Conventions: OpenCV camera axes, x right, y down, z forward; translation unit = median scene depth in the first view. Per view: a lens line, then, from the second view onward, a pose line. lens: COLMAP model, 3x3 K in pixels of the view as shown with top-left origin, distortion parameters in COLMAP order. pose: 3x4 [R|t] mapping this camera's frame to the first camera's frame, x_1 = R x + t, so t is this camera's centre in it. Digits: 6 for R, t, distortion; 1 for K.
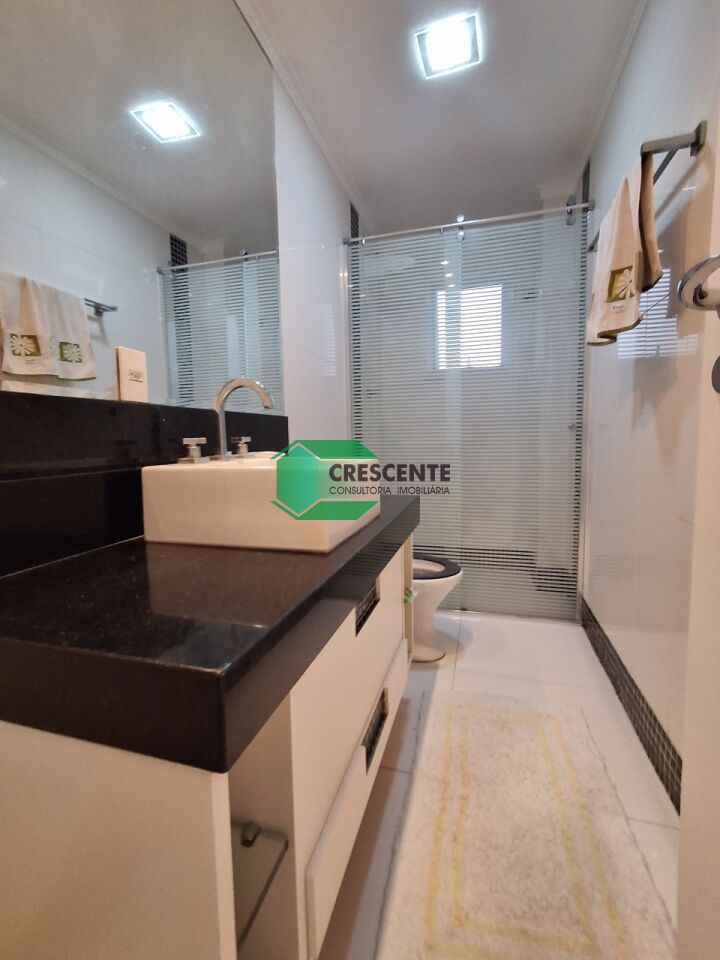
lens RADIAL K [[428.3, 0, 360.0], [0, 428.3, 480.0], [0, 0, 1]] dist [-0.000689, 0.000014]
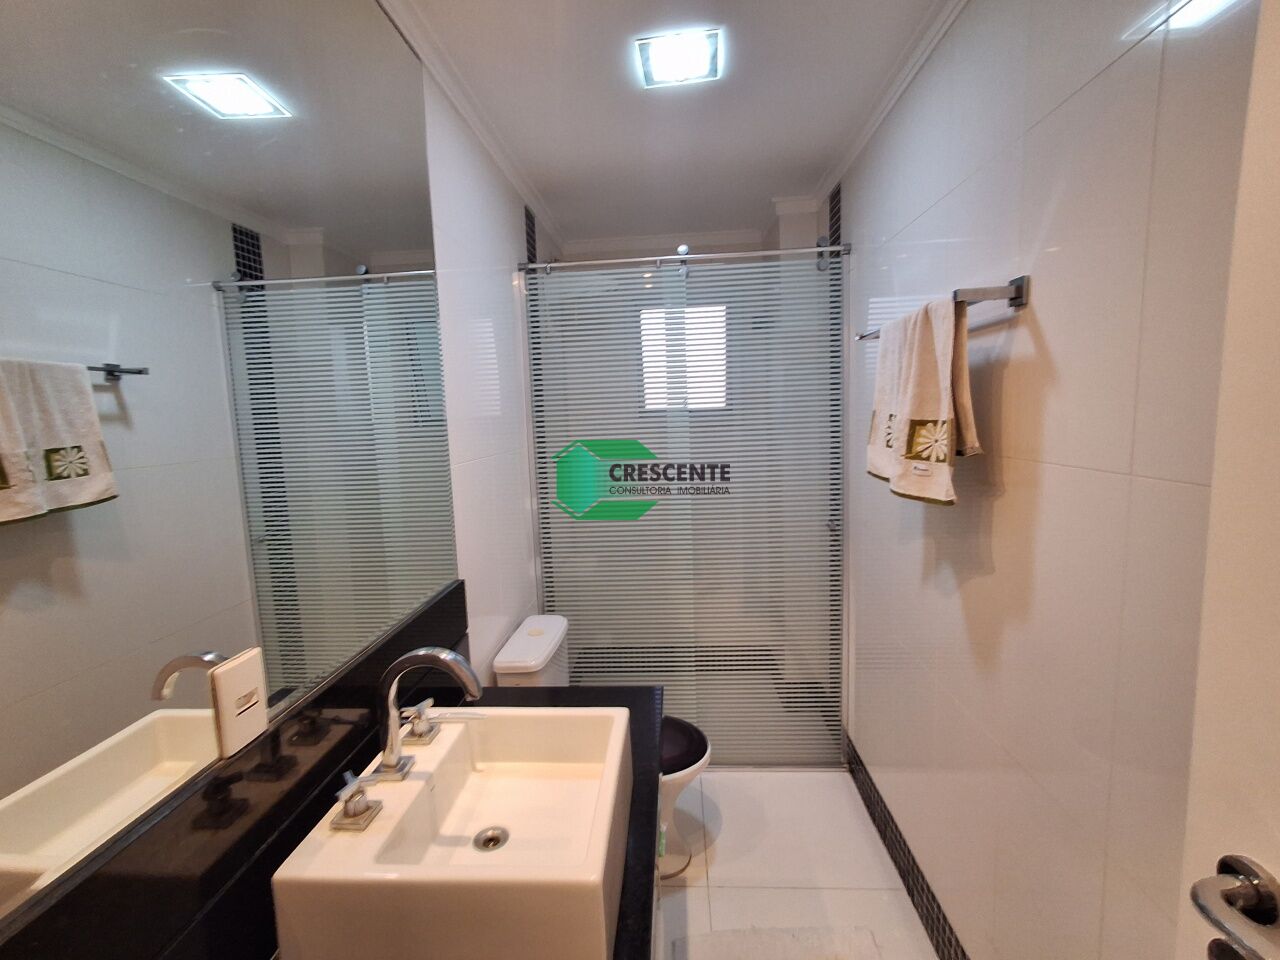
lens RADIAL K [[571.1, 0, 639.5], [0, 571.1, 484.8], [0, 0, 1]] dist [-0.000689, 0.000014]
pose [[0.975791, -0.042061, 0.214622, -0.068677], [0.039116, 0.999073, 0.017956, -0.237058], [-0.215178, -0.009126, 0.976532, 0.055199]]
